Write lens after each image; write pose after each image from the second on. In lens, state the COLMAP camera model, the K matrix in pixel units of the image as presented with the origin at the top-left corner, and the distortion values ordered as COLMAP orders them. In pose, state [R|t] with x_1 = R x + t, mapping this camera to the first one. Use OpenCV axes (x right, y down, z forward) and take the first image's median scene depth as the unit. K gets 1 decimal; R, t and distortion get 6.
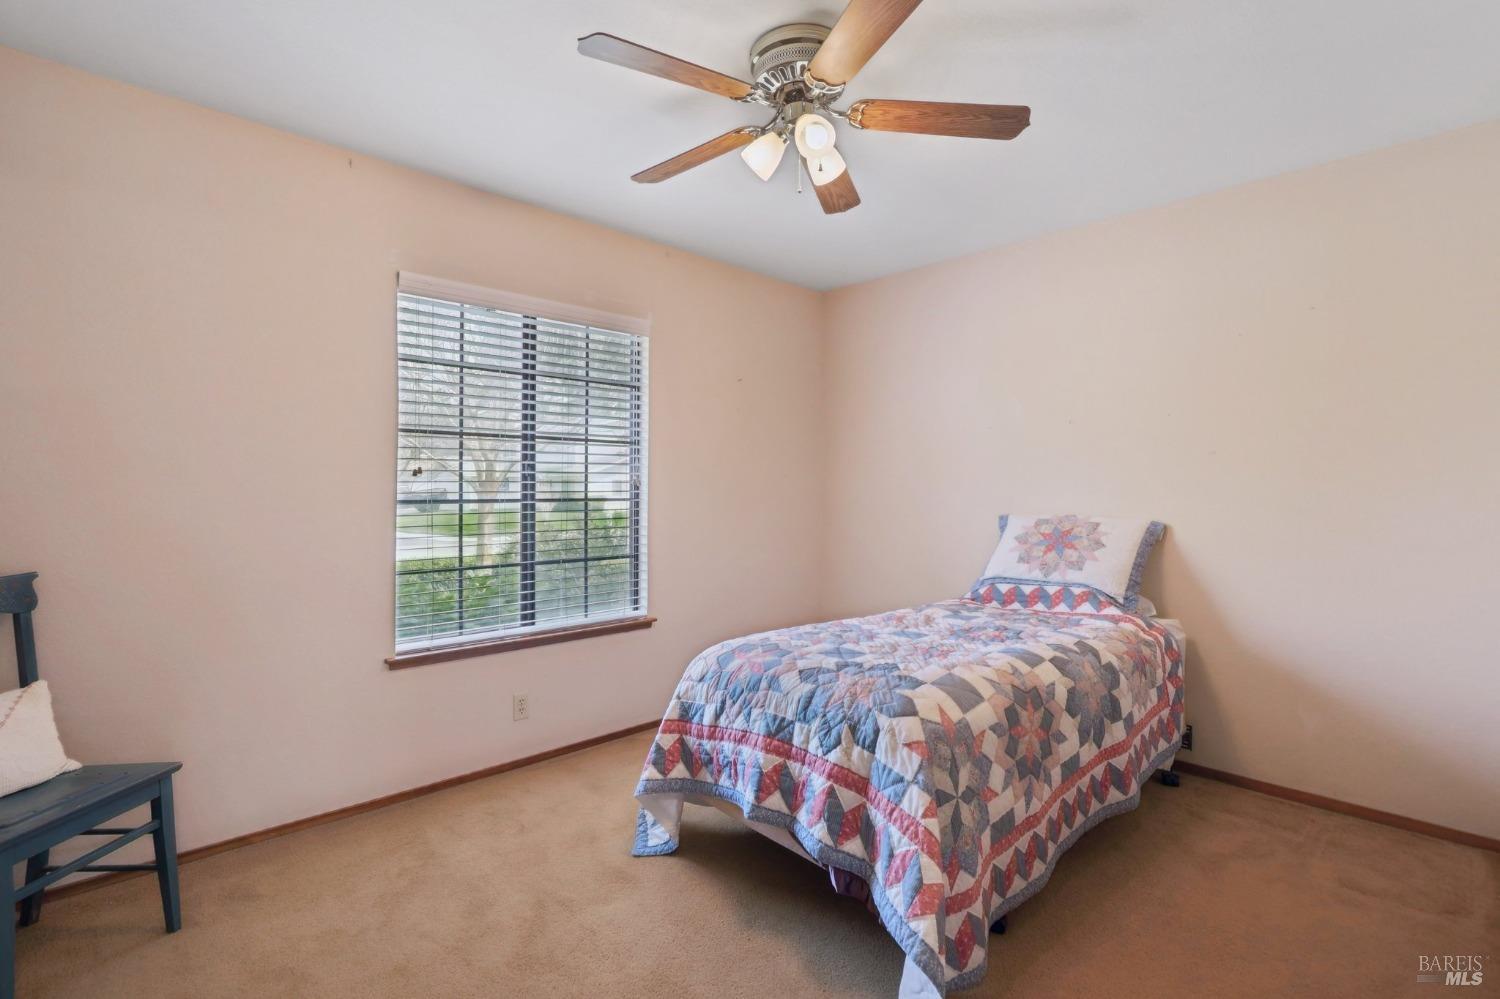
lens RADIAL K [[701.7, 0, 746.3], [0, 701.7, 490.1], [0, 0, 1]] dist [-0.006321, 0.001701]
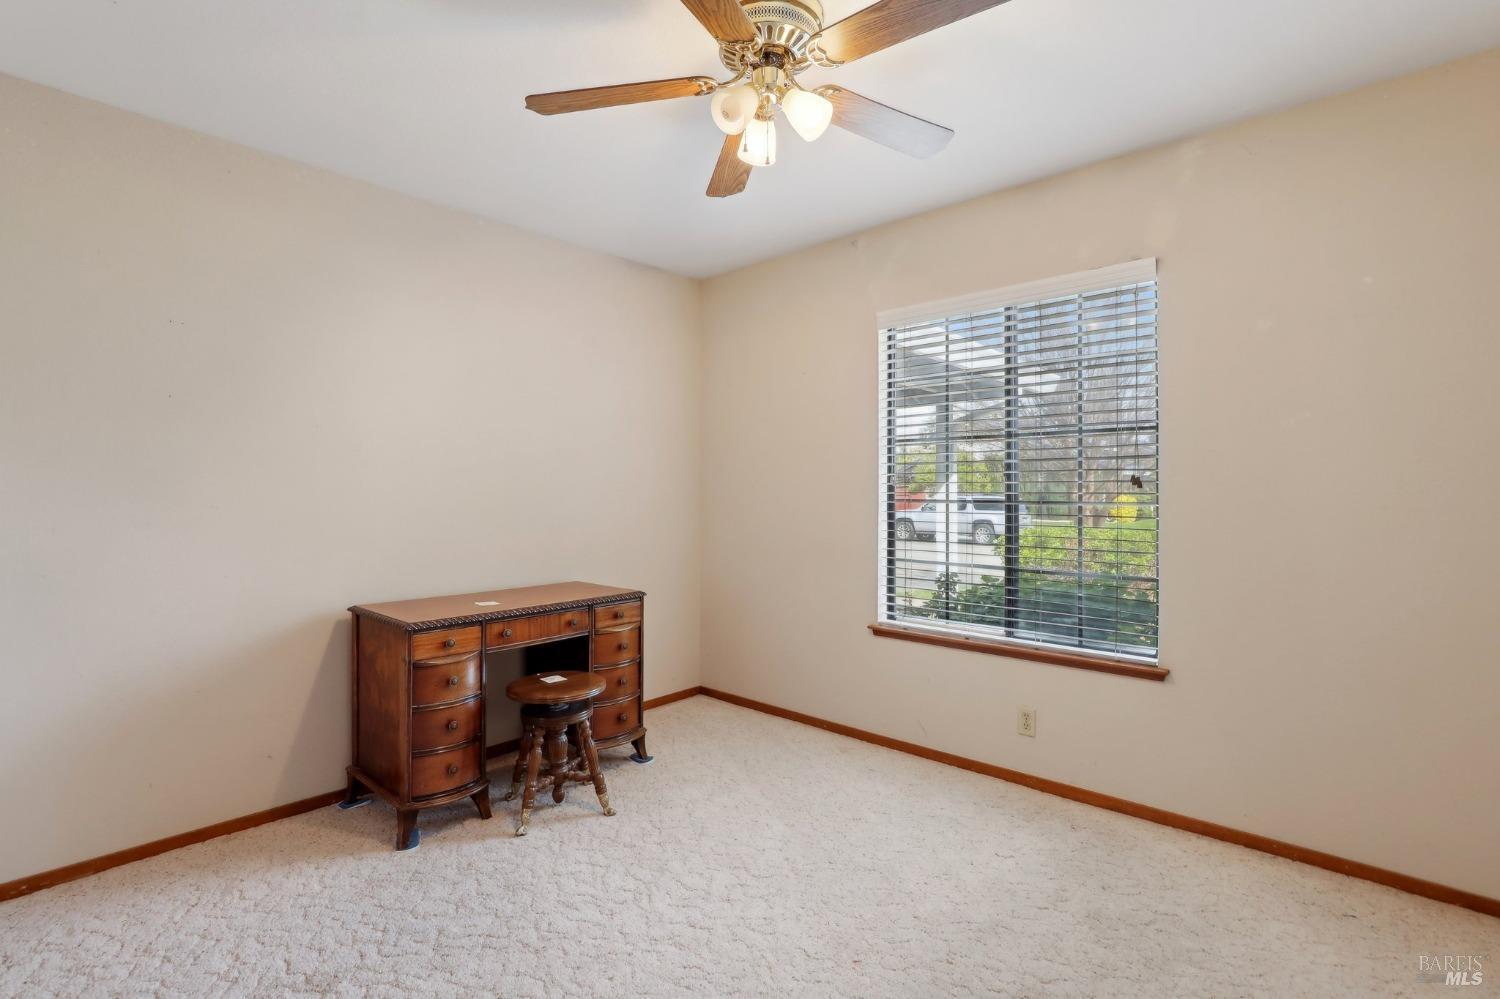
lens RADIAL K [[701.7, 0, 746.3], [0, 701.7, 490.1], [0, 0, 1]] dist [-0.006321, 0.001701]
pose [[0.067651, 0.002361, -0.997706, 0.598349], [-0.000414, 0.999997, 0.002338, -0.003052], [0.997709, 0.000255, 0.067652, 0.572439]]
